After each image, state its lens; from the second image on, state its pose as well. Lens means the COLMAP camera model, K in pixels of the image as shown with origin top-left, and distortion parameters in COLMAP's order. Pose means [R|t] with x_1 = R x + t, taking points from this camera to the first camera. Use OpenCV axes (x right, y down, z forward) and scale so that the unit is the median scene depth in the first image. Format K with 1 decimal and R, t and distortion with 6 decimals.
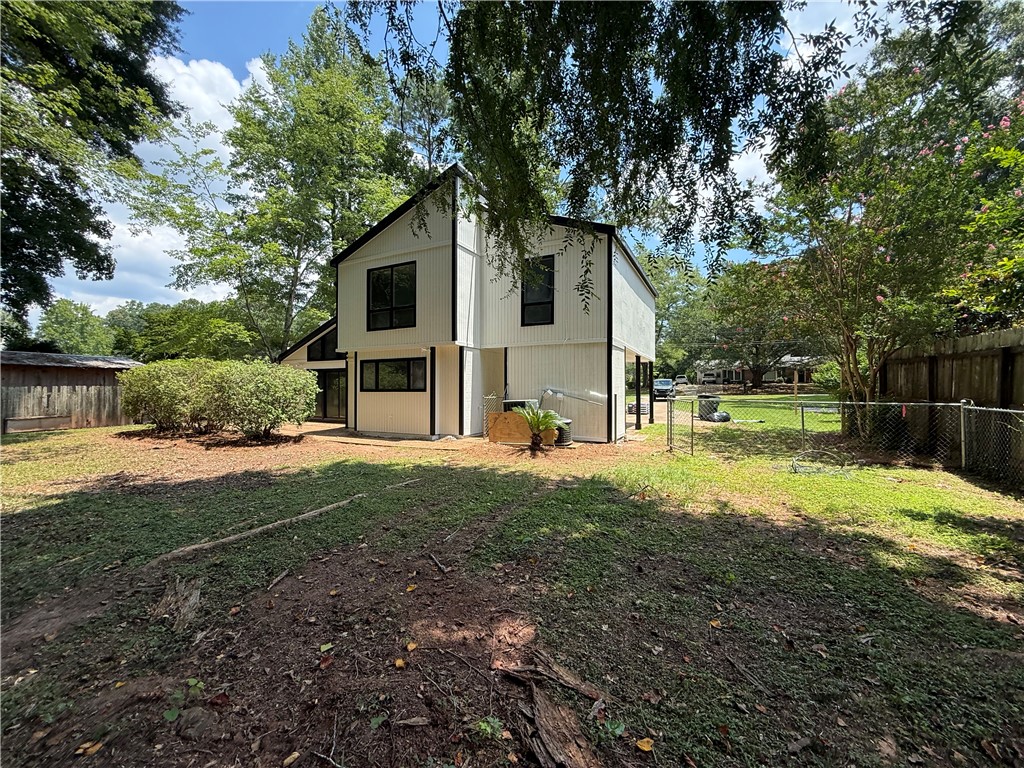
lens RADIAL K [[403.4, 0, 512.0], [0, 403.4, 384.0], [0, 0, 1]] dist [0.001056, 0.000143]
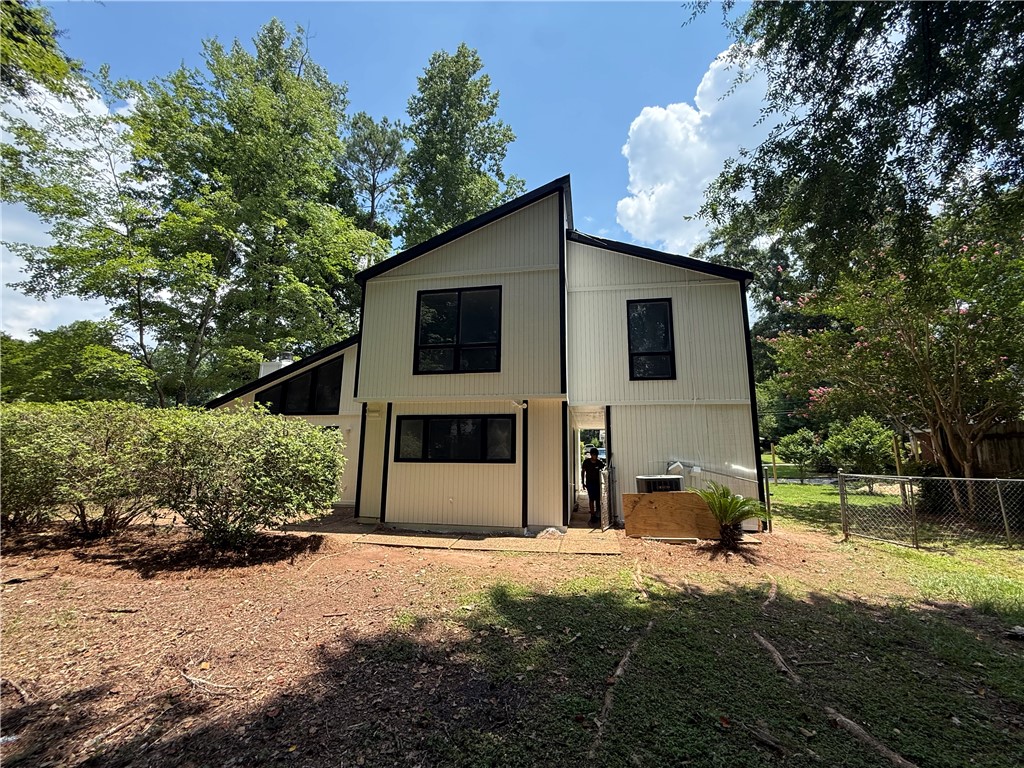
lens RADIAL K [[403.4, 0, 512.0], [0, 403.4, 384.0], [0, 0, 1]] dist [0.001056, 0.000143]
pose [[0.958961, 0.060880, 0.276926, -0.417001], [-0.014987, 0.986195, -0.164907, -0.000985], [-0.283143, 0.153989, 0.946635, 0.310231]]
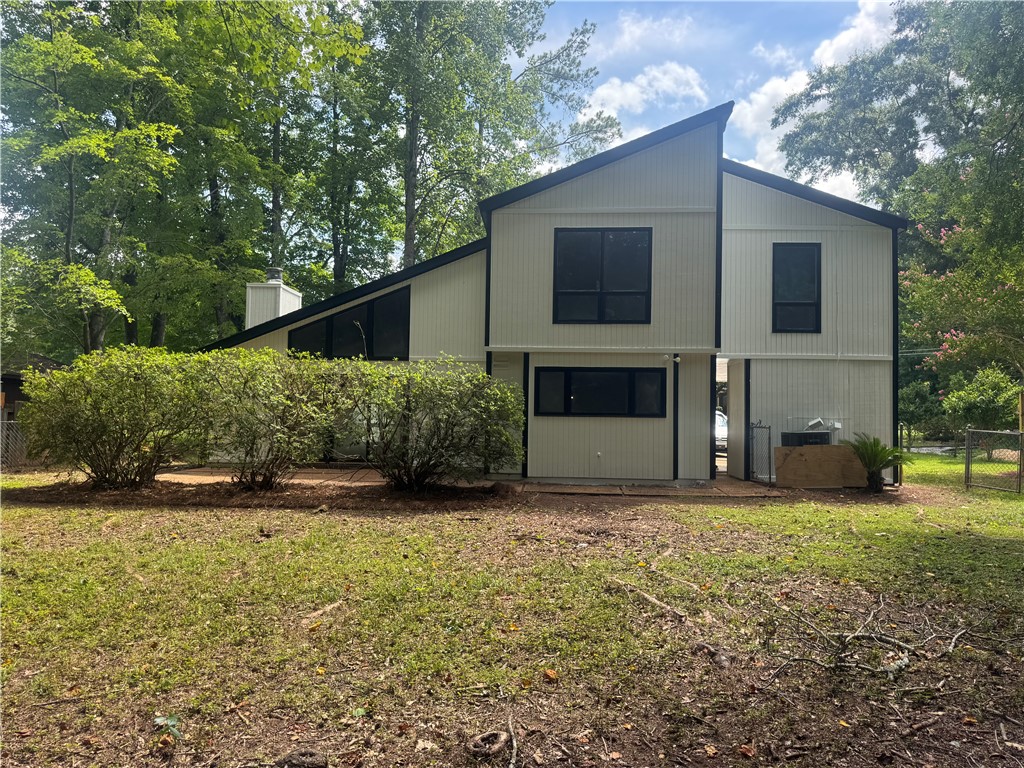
lens RADIAL K [[710.5, 0, 512.0], [0, 710.5, 384.0], [0, 0, 1]] dist [0.141370, -0.174386]
pose [[0.909559, 0.035755, 0.414035, -0.958676], [-0.021648, 0.999016, -0.038716, 0.014549], [-0.415012, 0.026252, 0.909437, -0.015751]]
